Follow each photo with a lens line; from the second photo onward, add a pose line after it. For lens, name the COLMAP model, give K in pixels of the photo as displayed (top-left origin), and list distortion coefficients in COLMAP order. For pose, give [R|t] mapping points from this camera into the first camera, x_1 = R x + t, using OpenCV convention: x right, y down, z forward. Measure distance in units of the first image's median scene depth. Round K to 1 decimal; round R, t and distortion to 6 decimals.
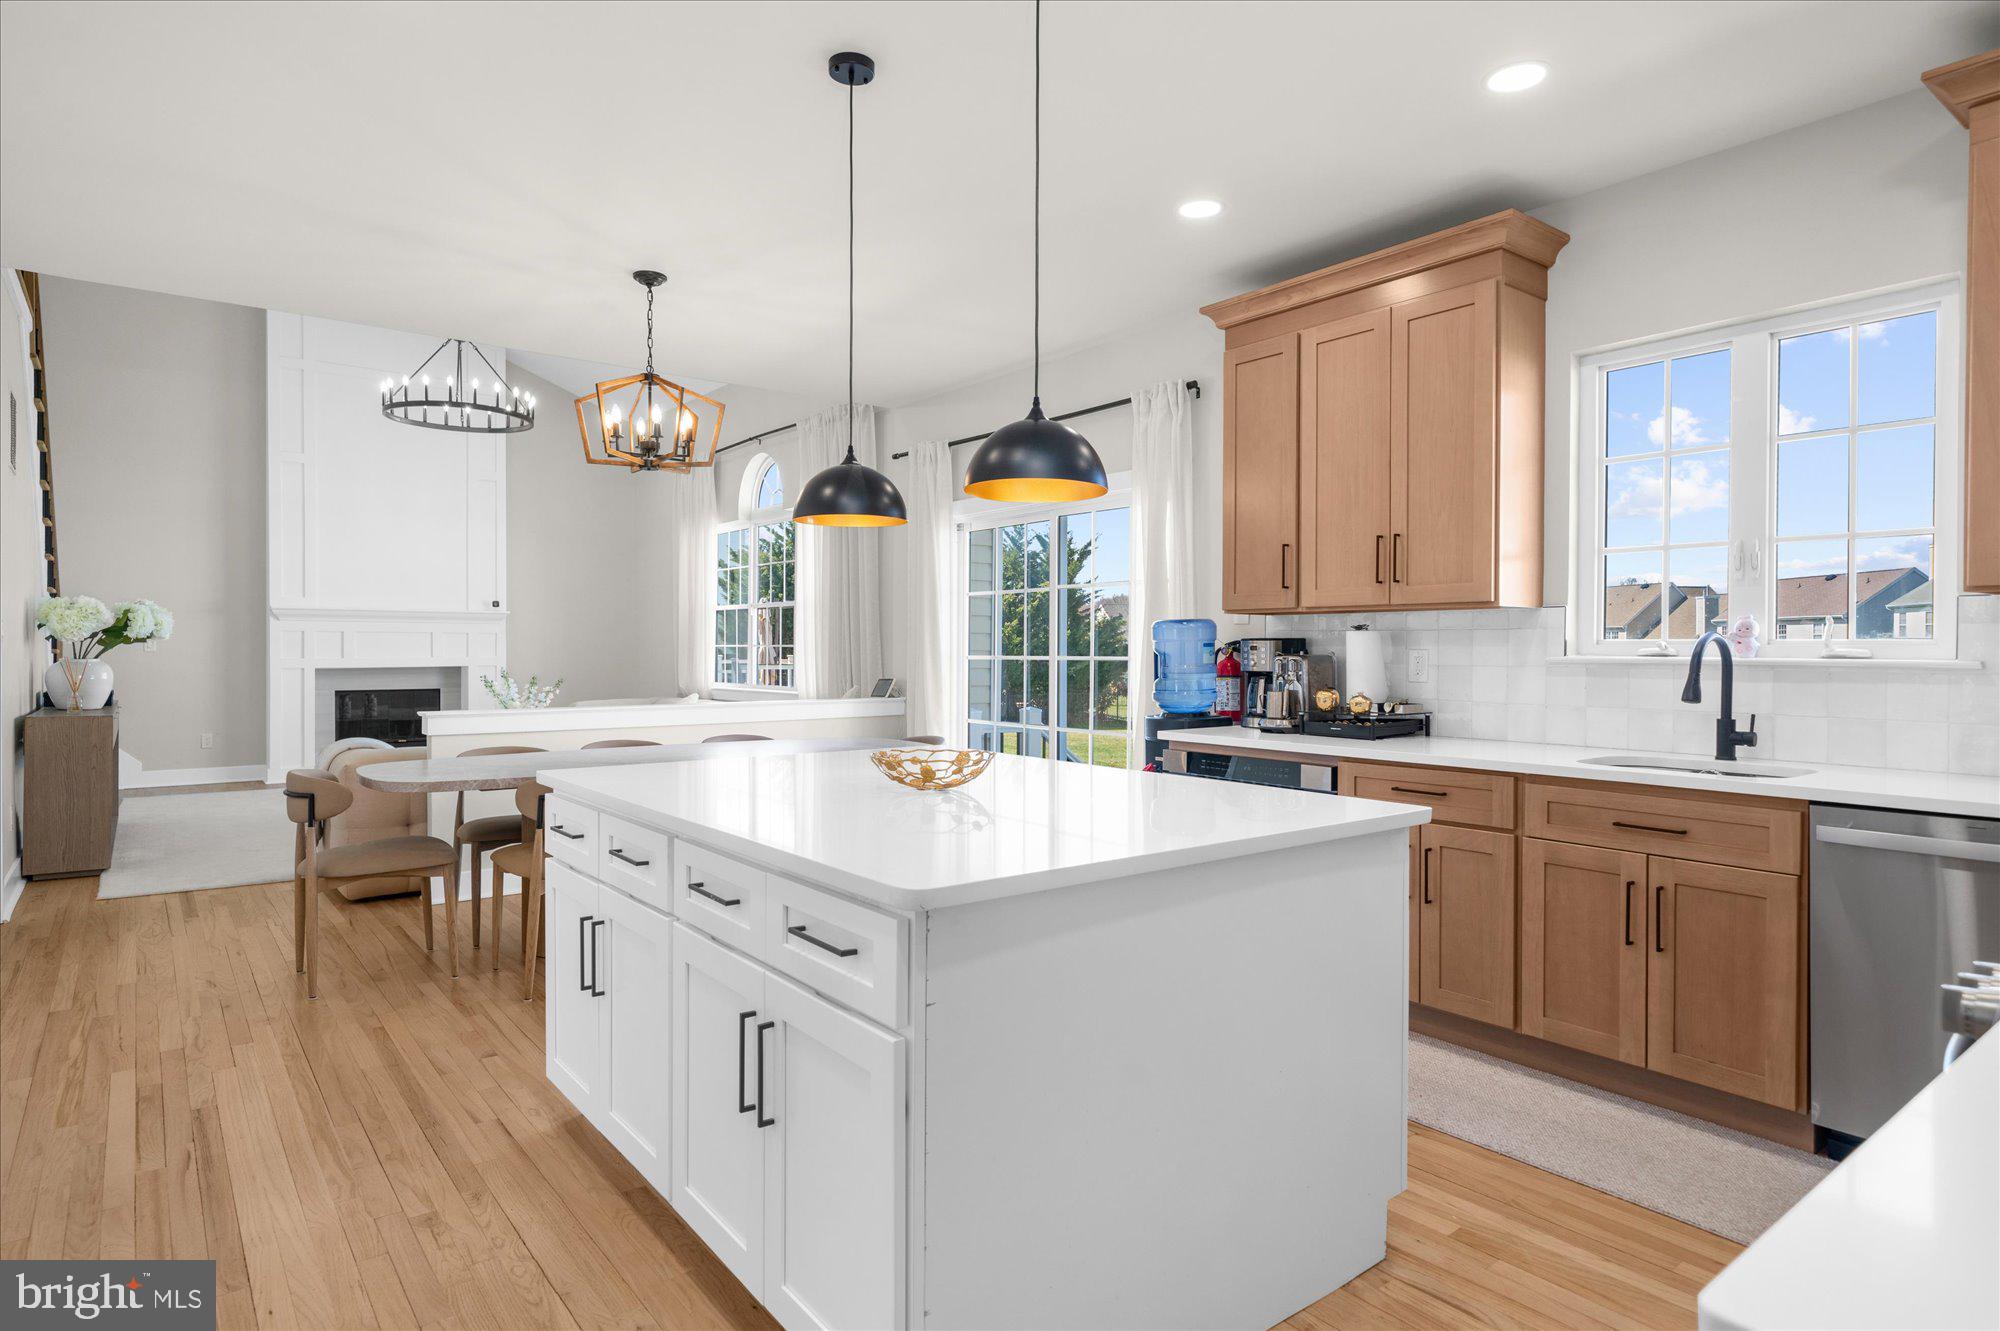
lens RADIAL K [[1097.9, 0, 988.0], [0, 1097.9, 669.3], [0, 0, 1]] dist [0.004462, 0.000984]
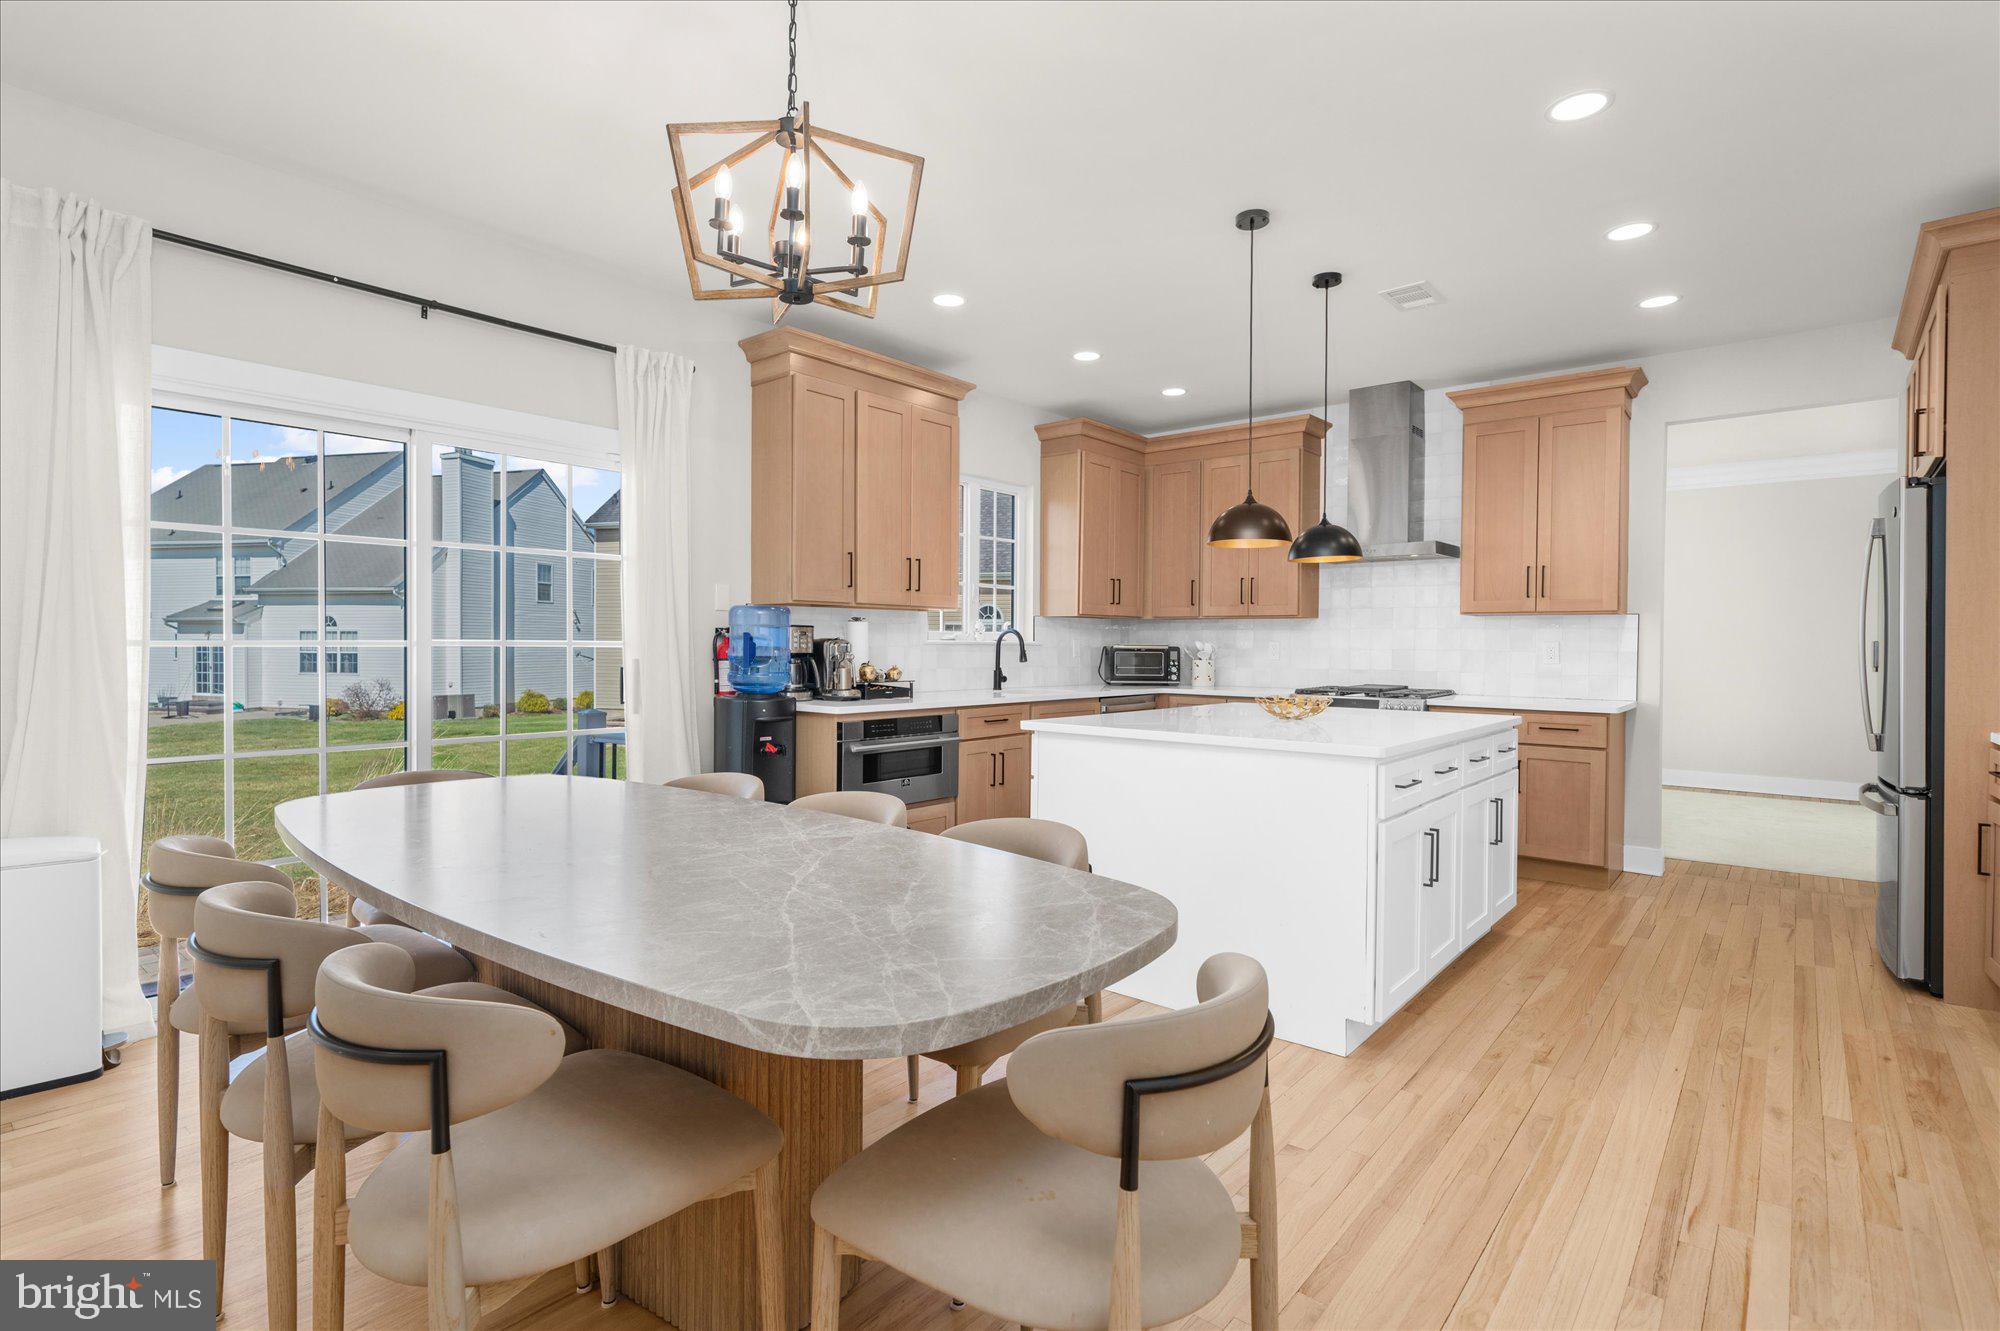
lens RADIAL K [[967.8, 0, 994.5], [0, 967.8, 655.7], [0, 0, 1]] dist [0.002742, -0.000321]
pose [[-0.213081, -0.013306, 0.976944, -0.935678], [0.016442, 0.999717, 0.017202, -0.011352], [-0.976896, 0.019728, -0.212802, 1.173447]]
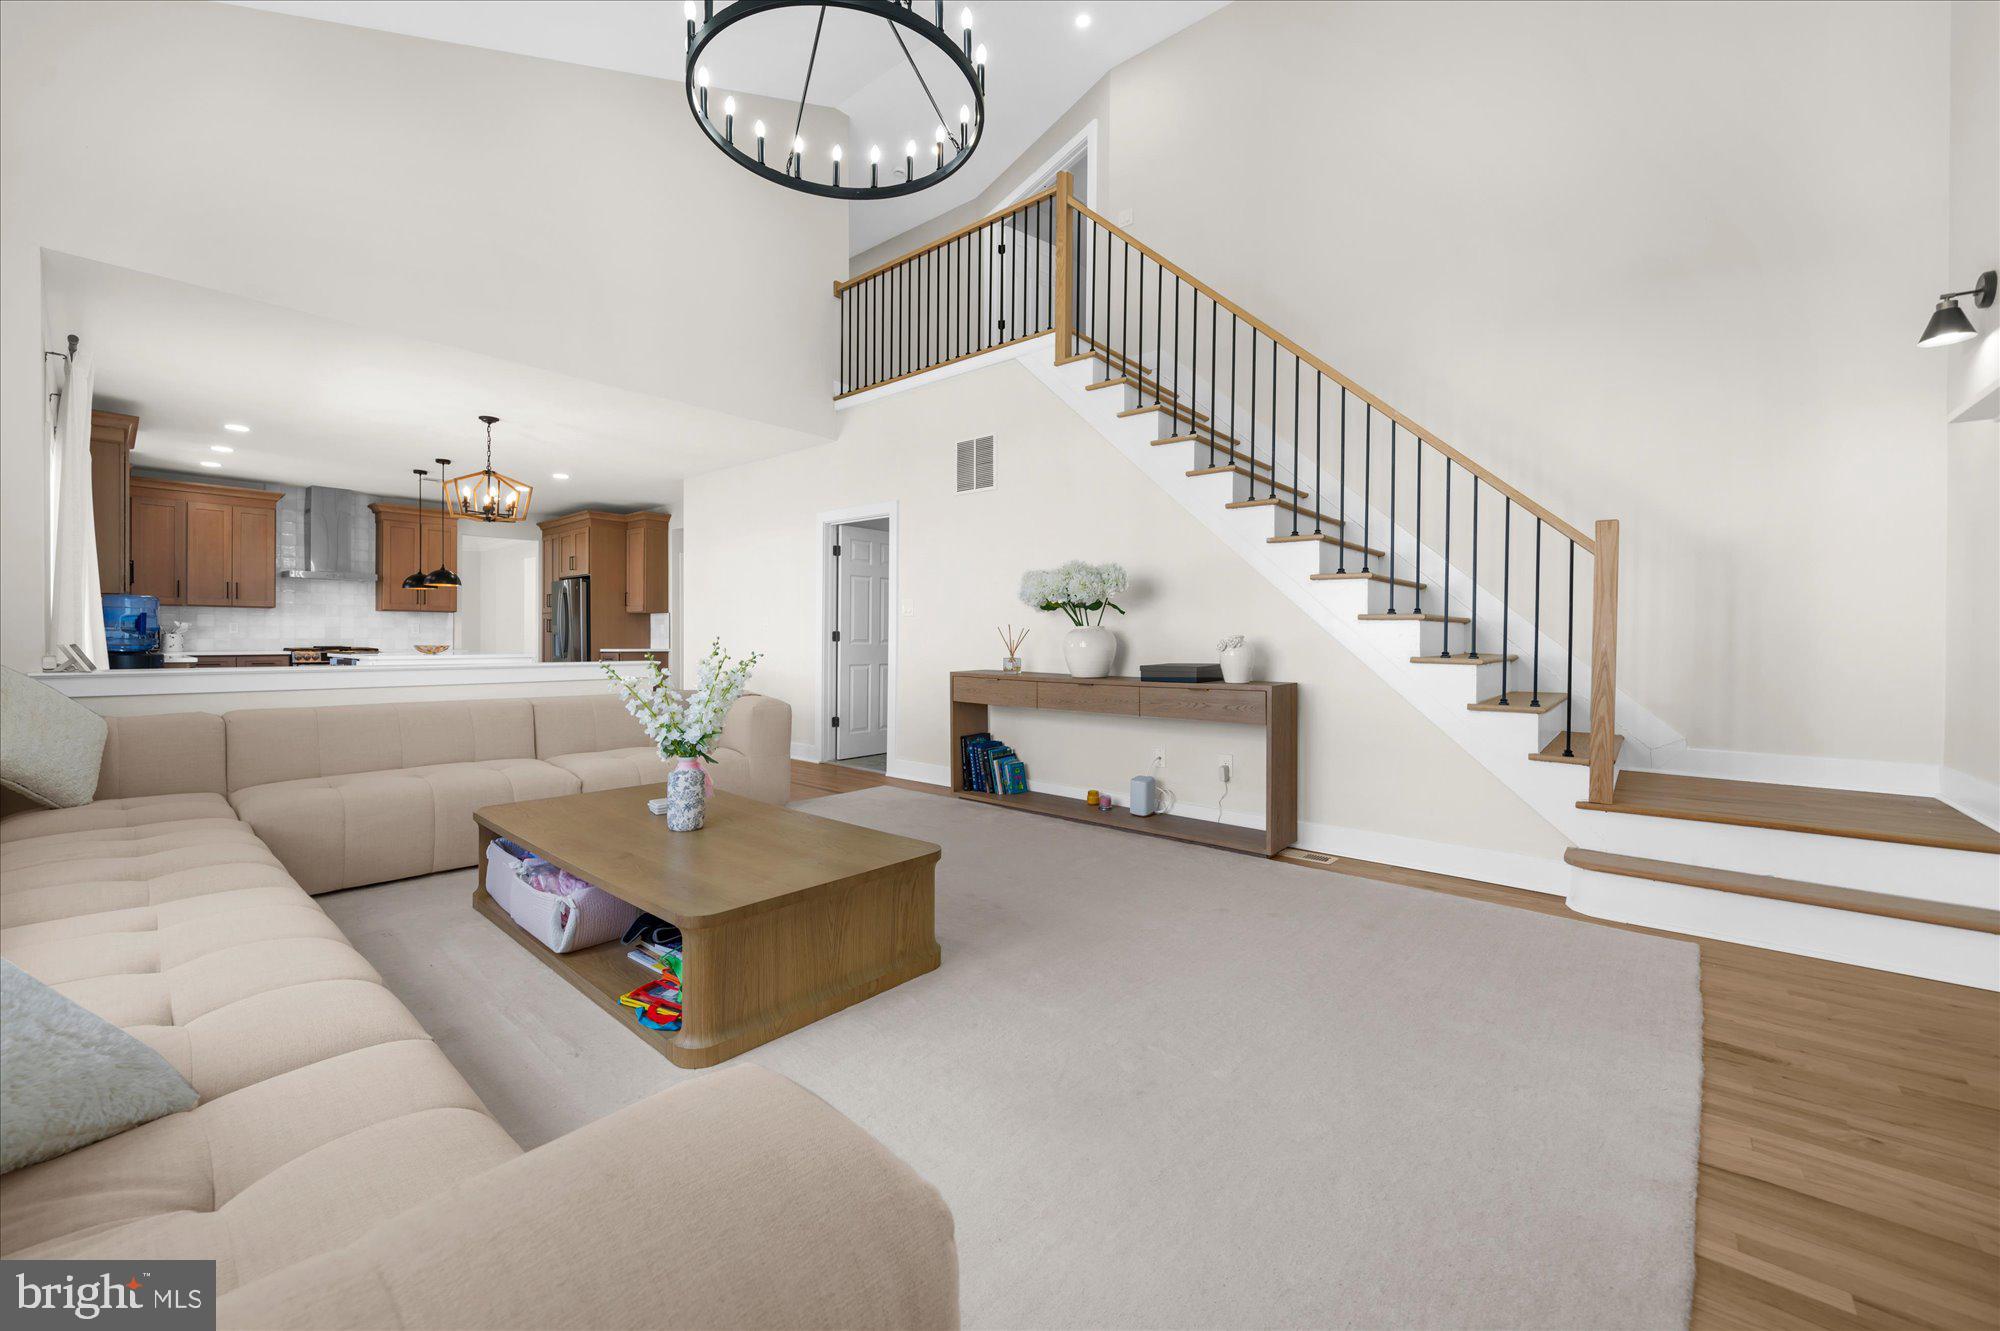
lens RADIAL K [[783.0, 0, 968.9], [0, 783.0, 640.5], [0, 0, 1]] dist [0.001847, 0.000076]
pose [[-0.983876, -0.003705, -0.178816, -1.018266], [-0.008411, 0.999638, 0.025569, -0.020414], [0.178657, 0.026661, -0.983550, 2.862640]]
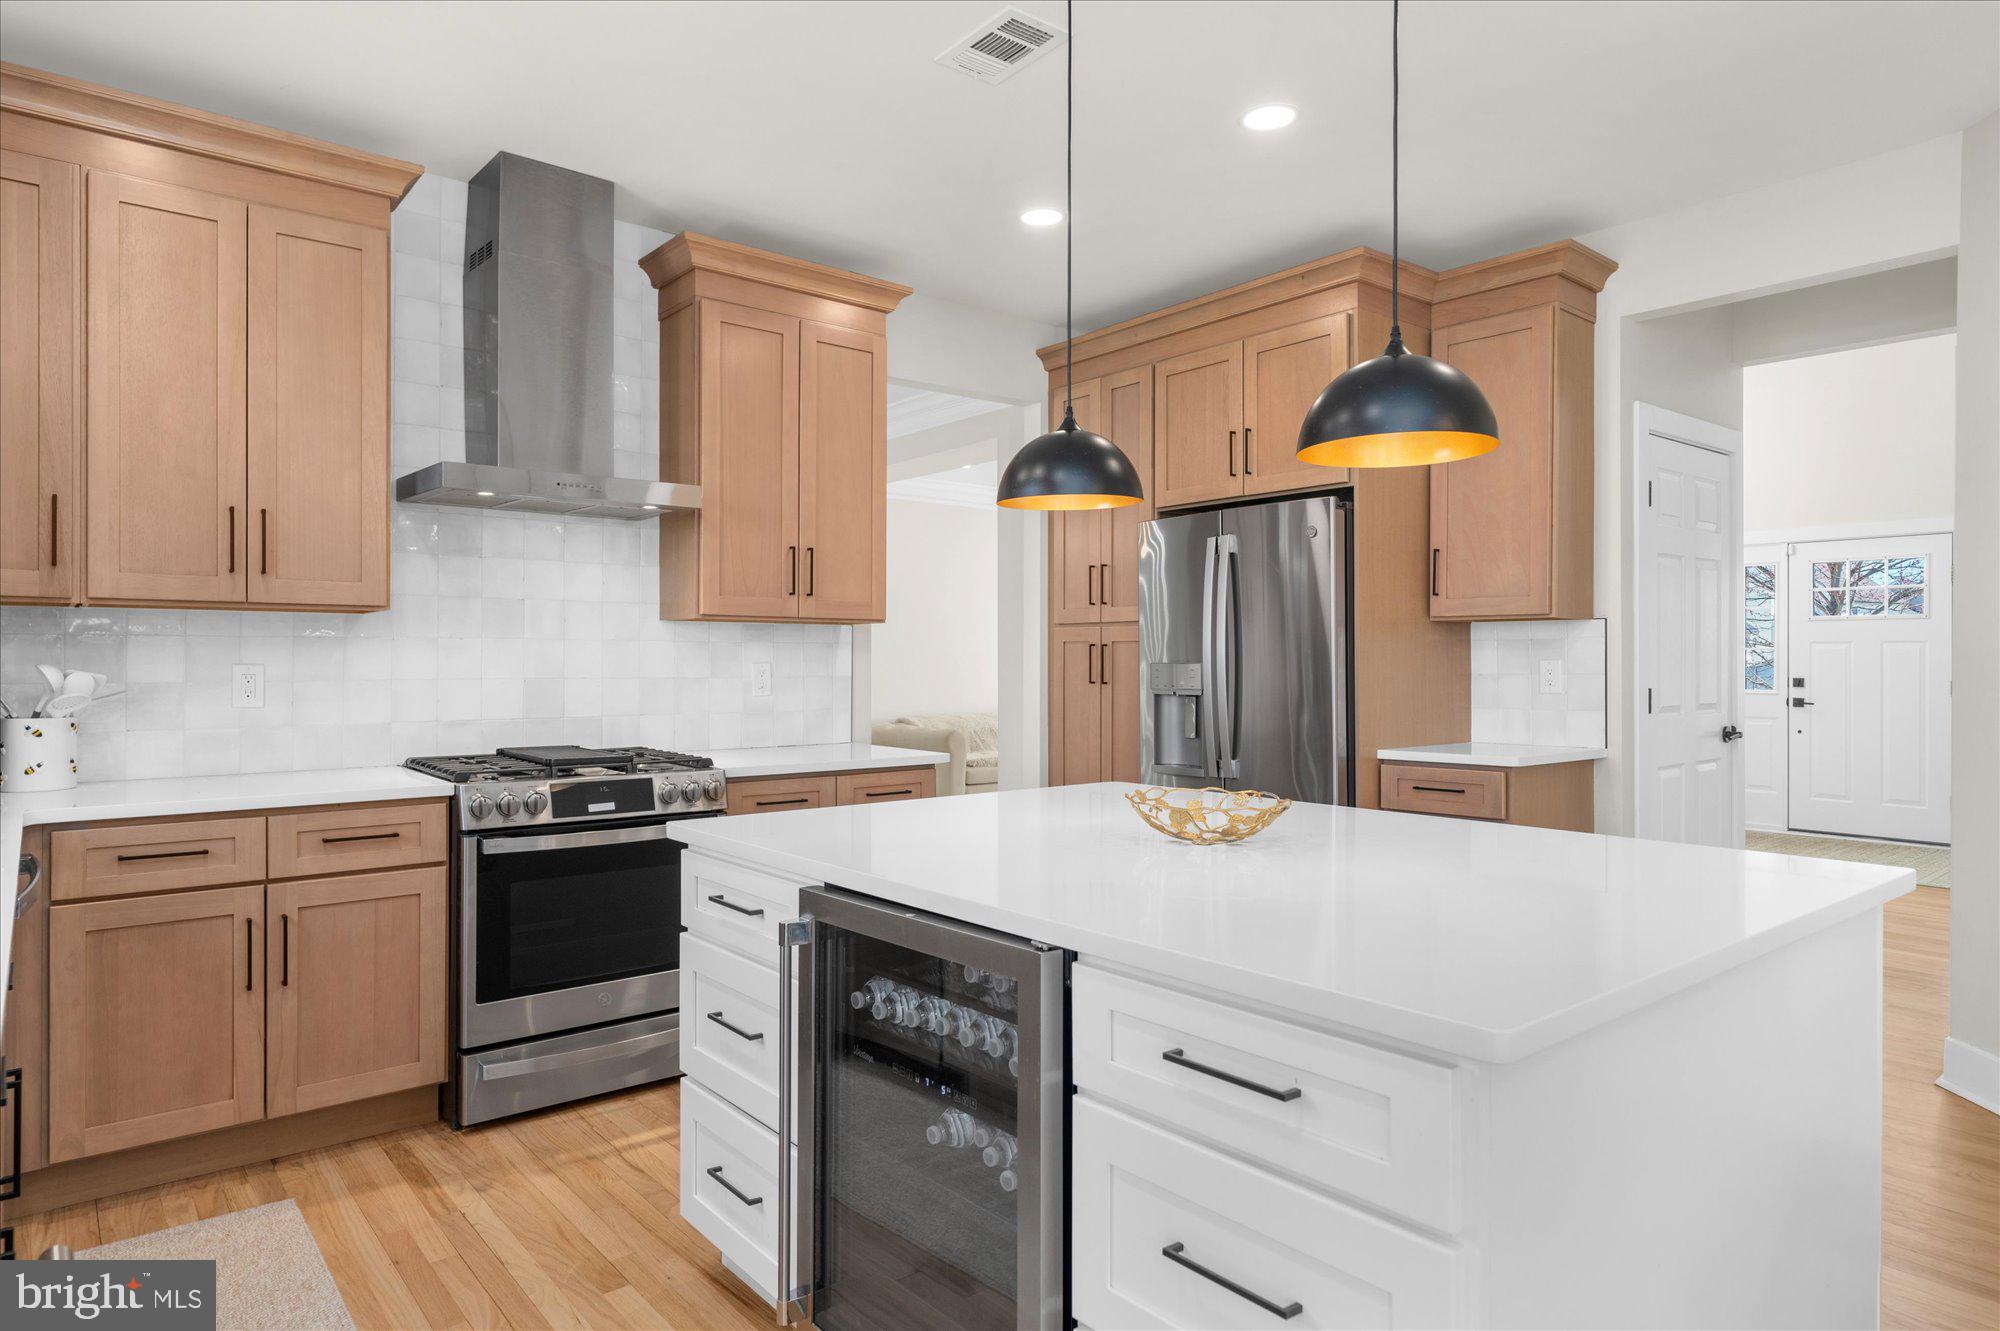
lens RADIAL K [[1170.1, 0, 987.0], [0, 1170.1, 661.0], [0, 0, 1]] dist [0.002255, 0.000711]
pose [[-0.999698, 0.000459, -0.024574, 0.086971], [-0.000128, 0.999715, 0.023885, -0.023155], [0.024578, 0.023881, -0.999413, 1.216836]]
